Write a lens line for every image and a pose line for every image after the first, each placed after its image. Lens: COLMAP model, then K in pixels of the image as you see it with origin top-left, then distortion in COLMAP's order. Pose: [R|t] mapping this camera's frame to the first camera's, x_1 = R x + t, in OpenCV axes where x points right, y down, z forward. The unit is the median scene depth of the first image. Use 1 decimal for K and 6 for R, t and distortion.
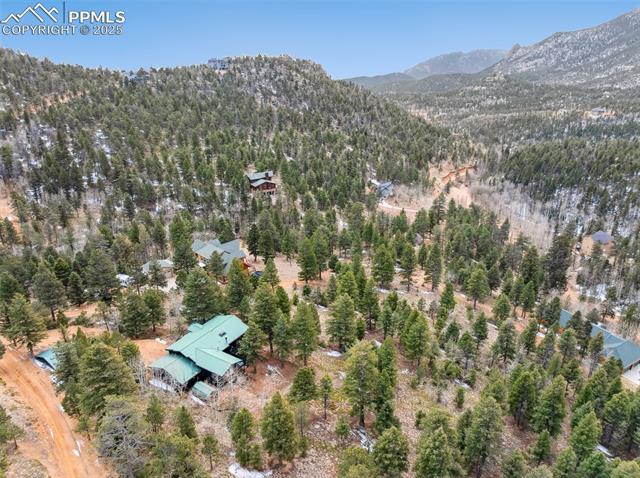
lens RADIAL K [[466.4, 0, 324.9], [0, 466.4, 237.7], [0, 0, 1]] dist [-0.052920, 0.022137]
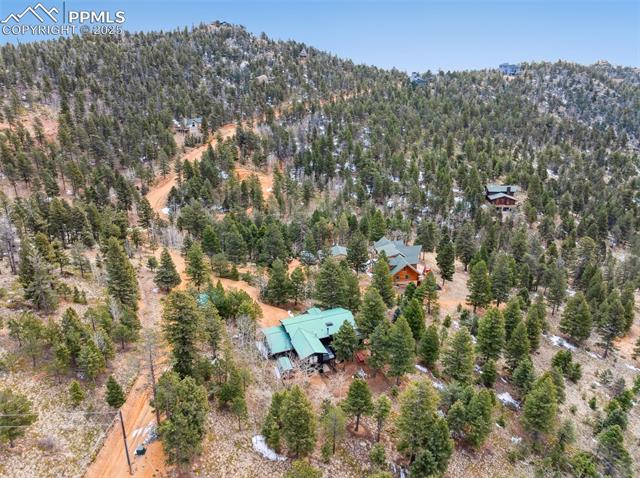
lens RADIAL K [[466.4, 0, 324.9], [0, 466.4, 237.7], [0, 0, 1]] dist [-0.052920, 0.022137]
pose [[0.799505, 0.215066, -0.560837, 0.106885], [-0.219166, 0.973780, 0.060985, -0.015292], [0.559248, 0.074159, 0.825677, 0.037206]]
